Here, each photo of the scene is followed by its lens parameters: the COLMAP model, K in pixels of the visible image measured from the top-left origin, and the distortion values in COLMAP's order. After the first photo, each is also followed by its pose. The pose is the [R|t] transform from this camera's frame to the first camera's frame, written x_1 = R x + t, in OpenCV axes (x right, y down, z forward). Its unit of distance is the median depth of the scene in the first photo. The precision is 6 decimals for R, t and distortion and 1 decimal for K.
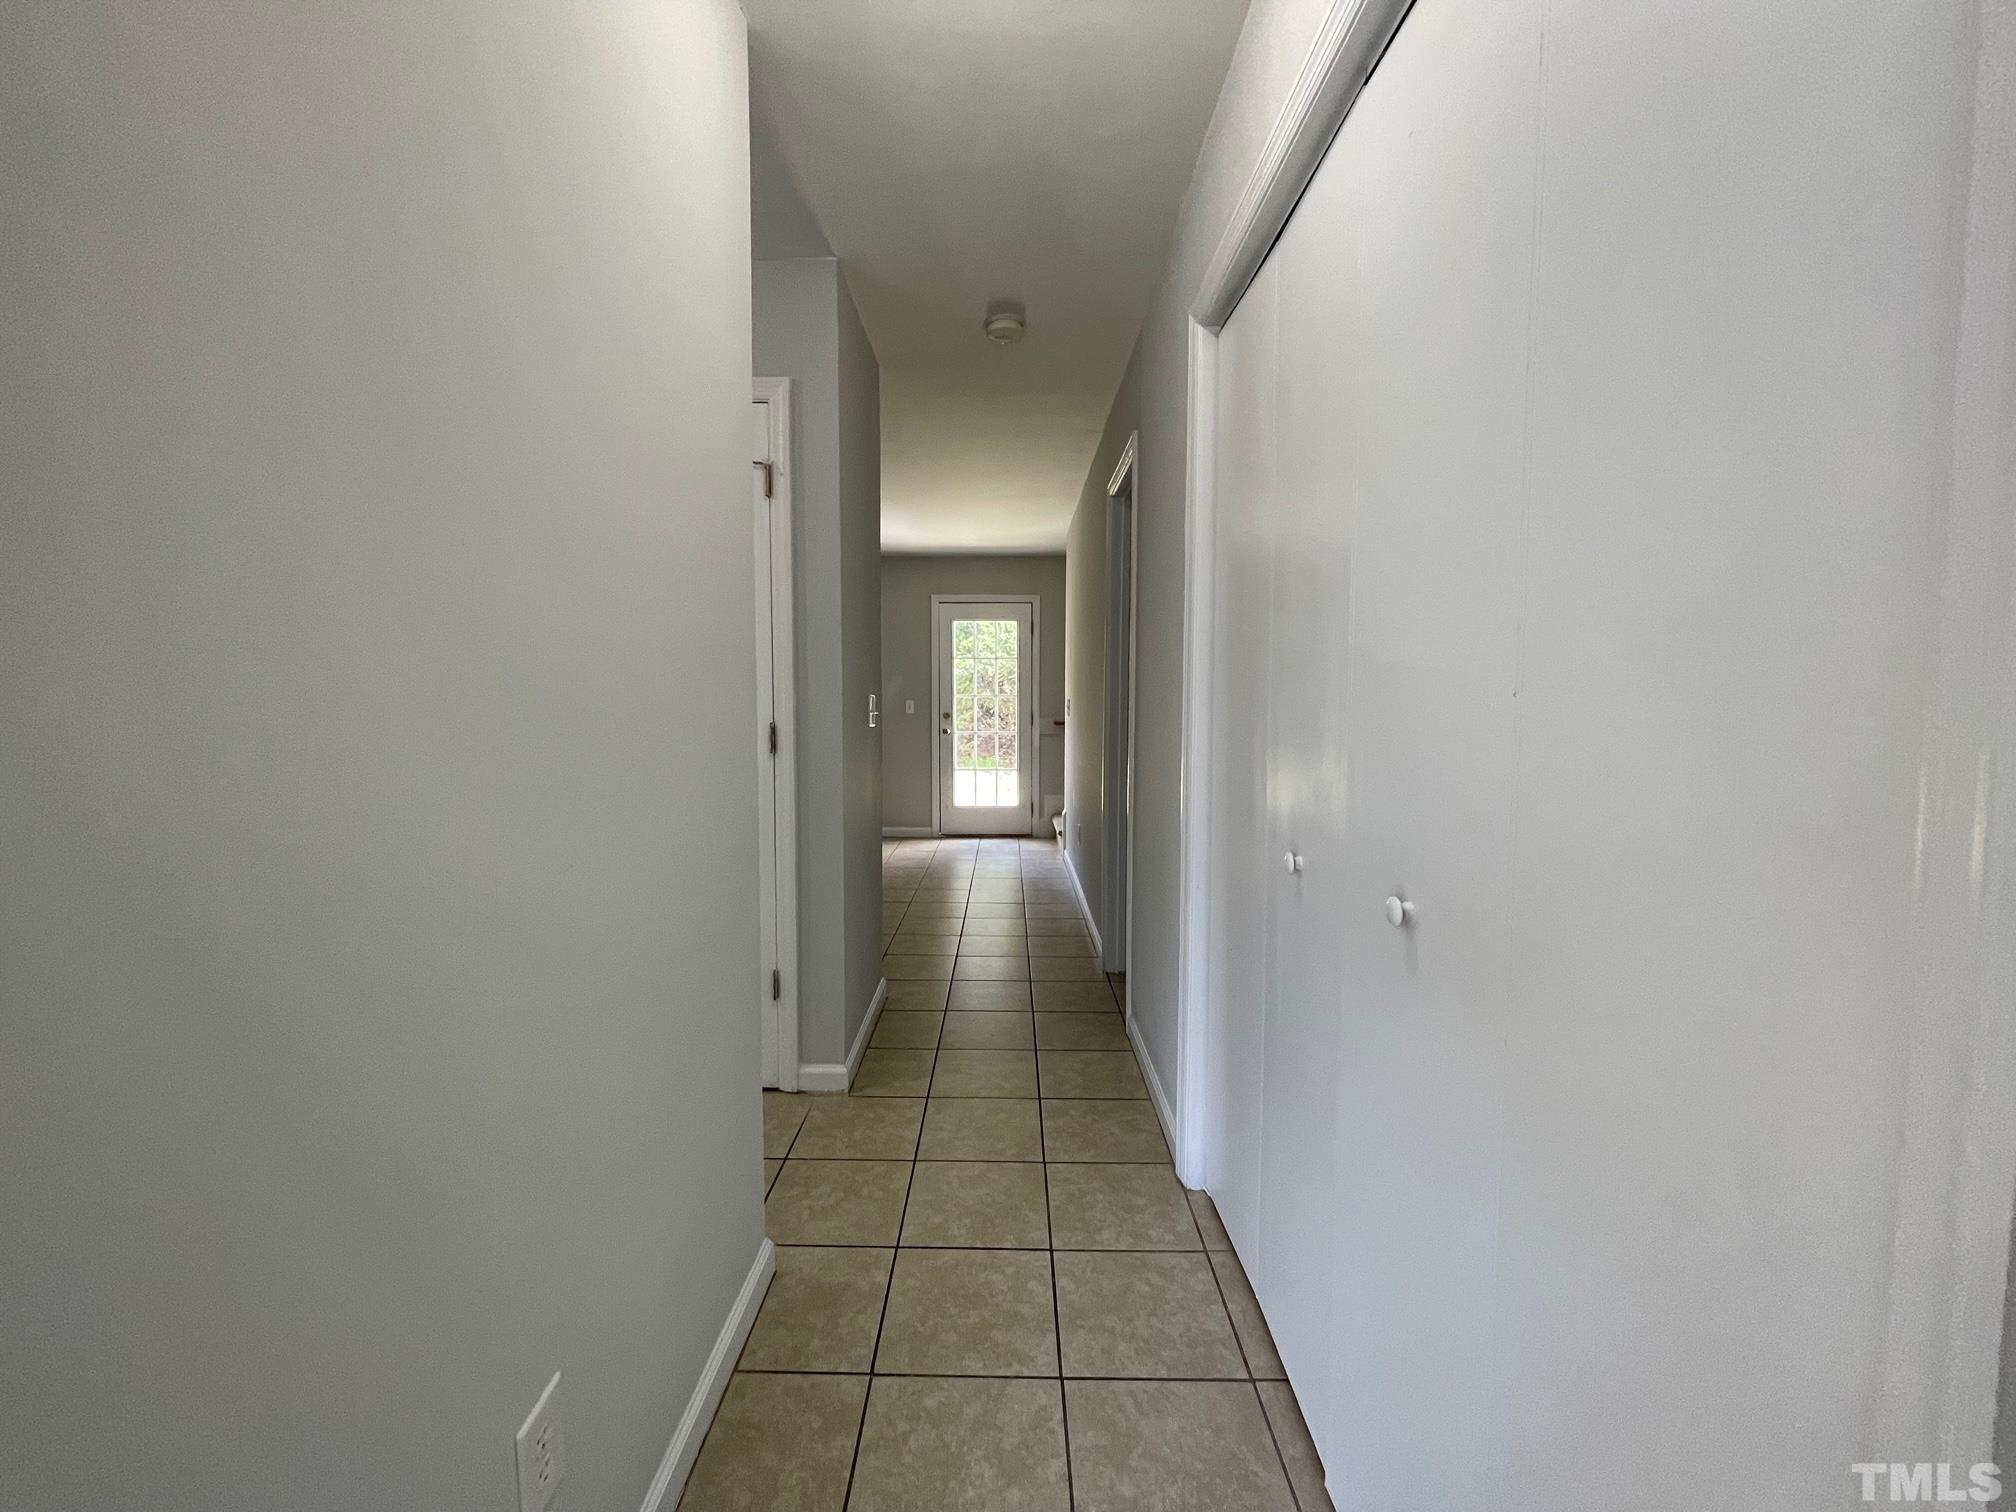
lens RADIAL K [[809.4, 0, 1004.7], [0, 809.4, 754.2], [0, 0, 1]] dist [-0.012226, 0.000528]
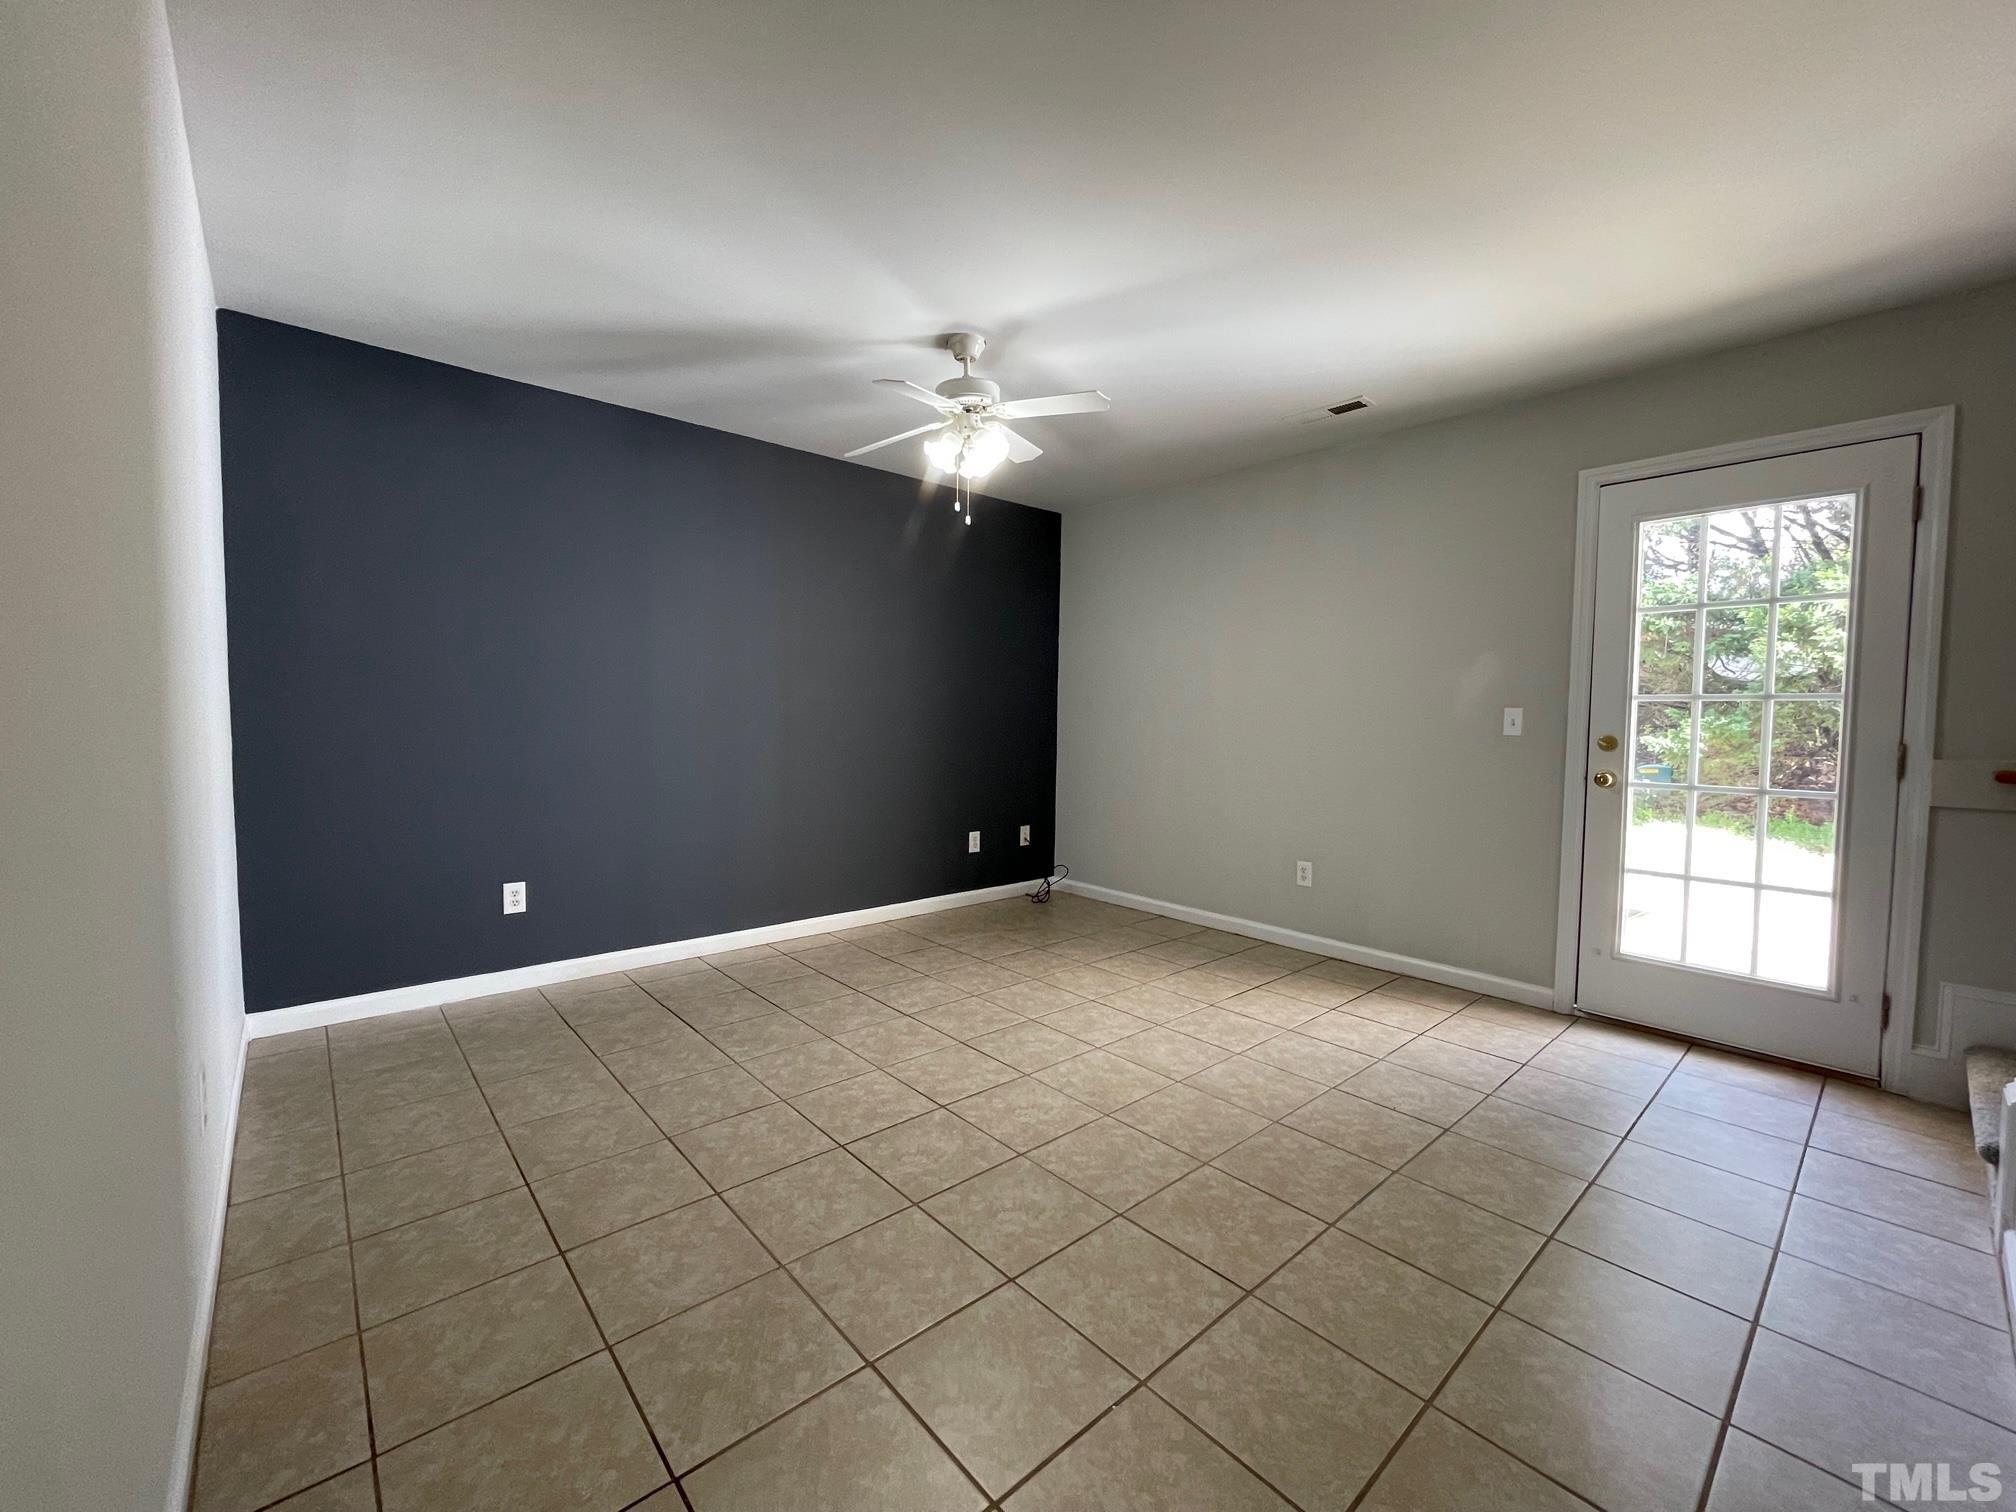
lens RADIAL K [[809.4, 0, 970.5], [0, 809.4, 755.3], [0, 0, 1]] dist [-0.012226, 0.000528]
pose [[0.658416, 0.045183, -0.751297, 0.043831], [-0.066106, 0.997810, 0.002075, -0.031388], [0.749746, 0.048298, 0.659961, 0.732870]]
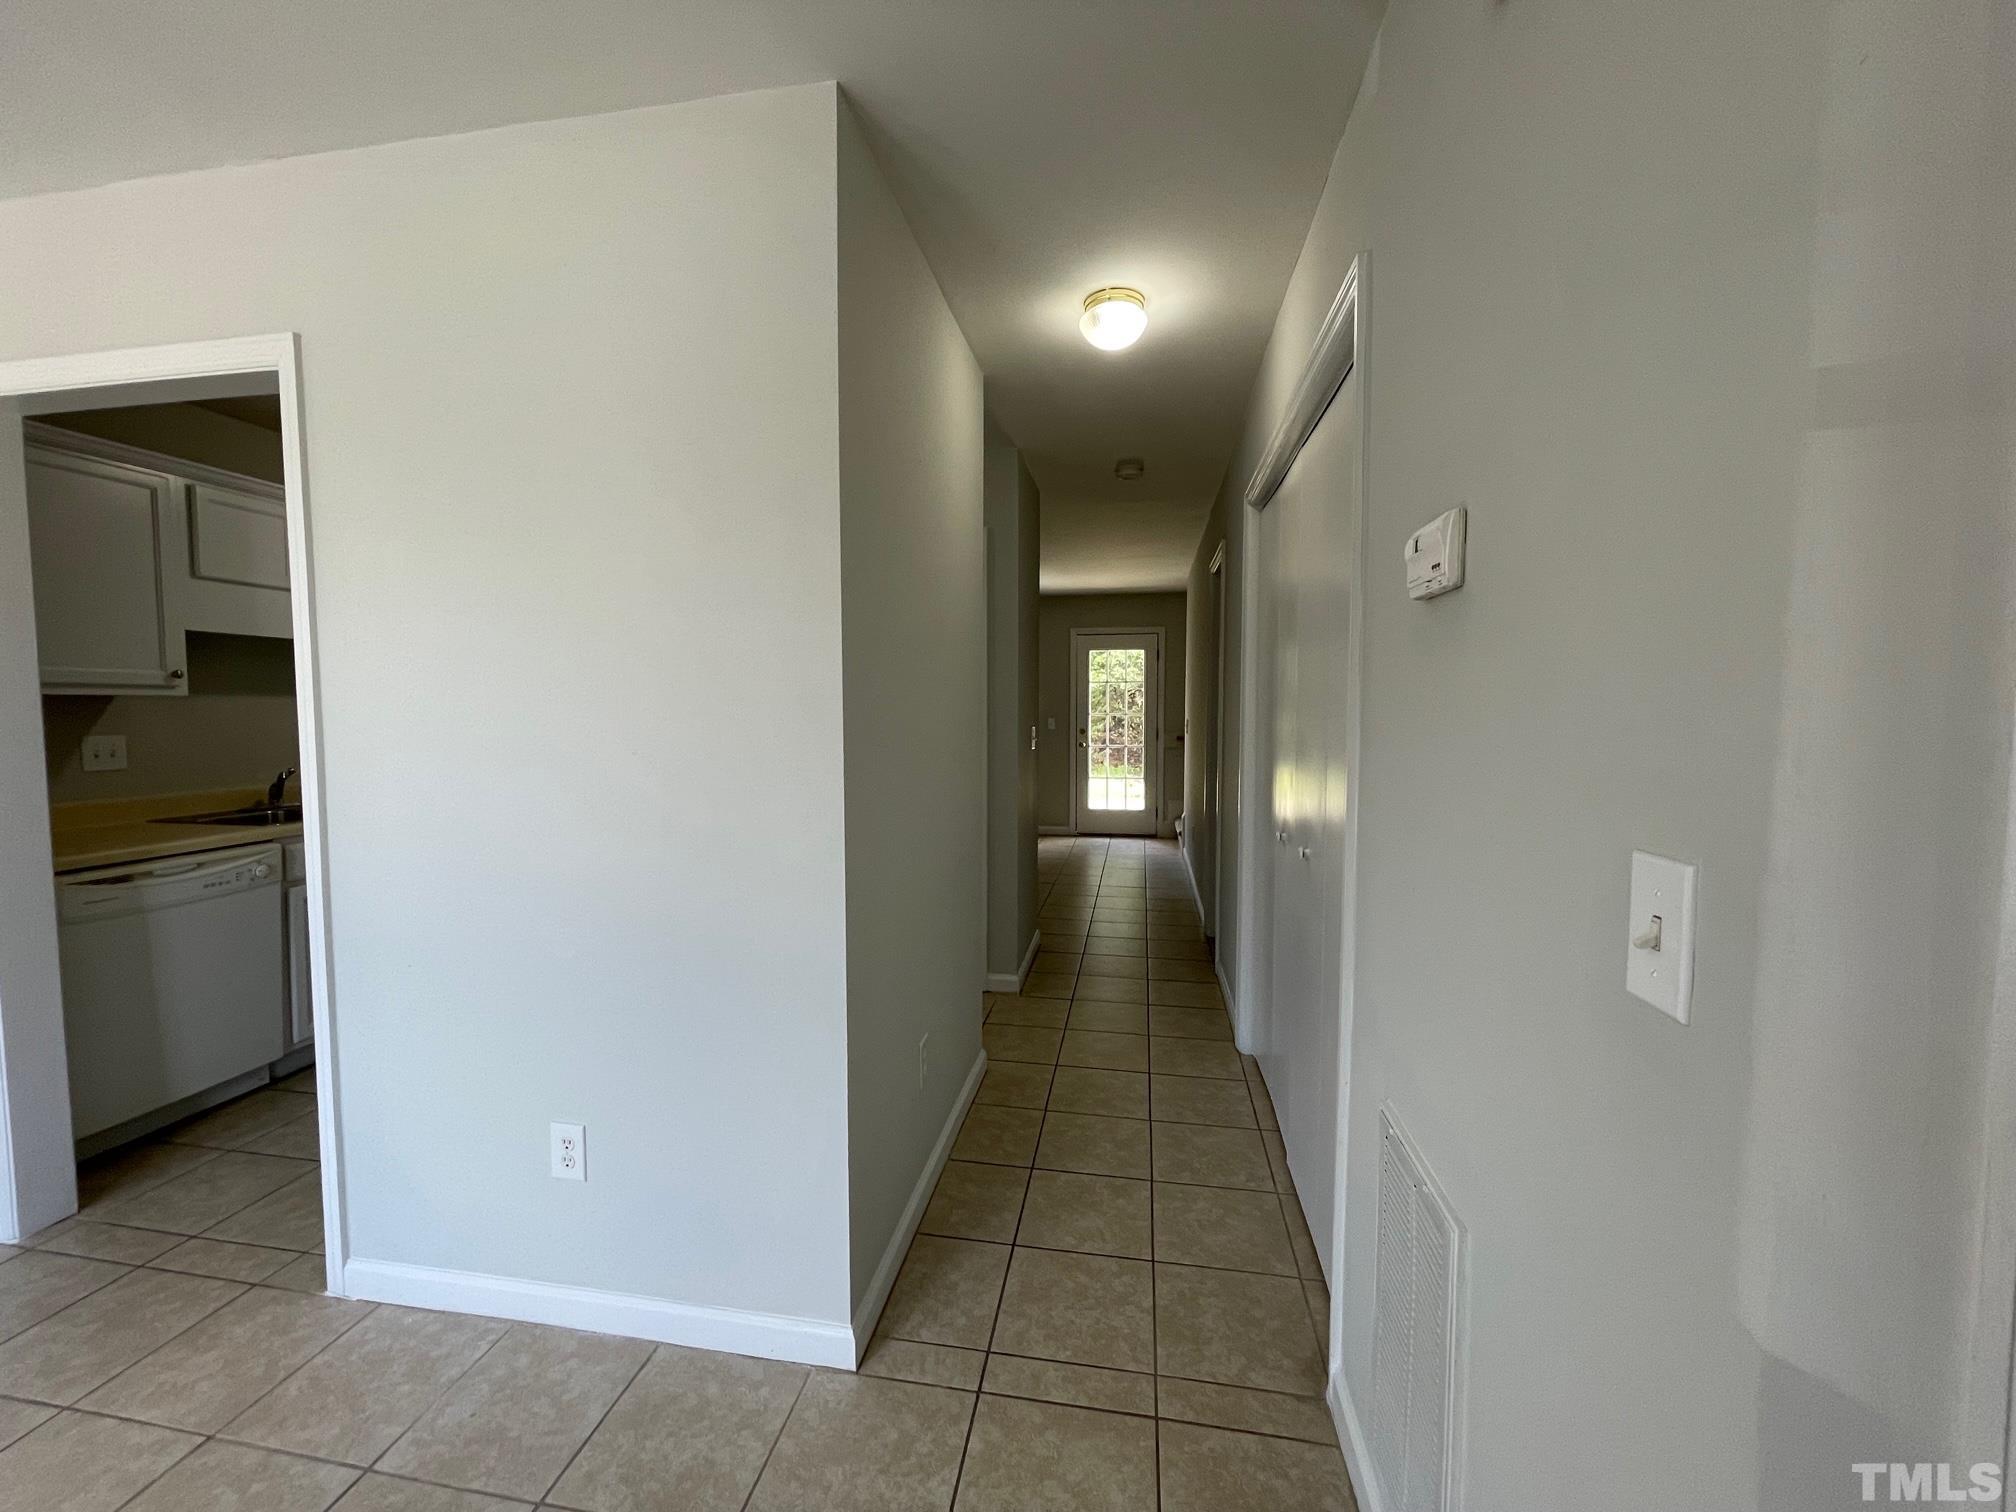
lens RADIAL K [[809.4, 0, 996.6], [0, 809.4, 743.7], [0, 0, 1]] dist [-0.012226, 0.000528]
pose [[0.985071, 0.007394, -0.171987, 0.010735], [-0.010805, 0.999763, -0.018906, -0.009709], [0.171806, 0.020482, 0.984918, -0.268627]]
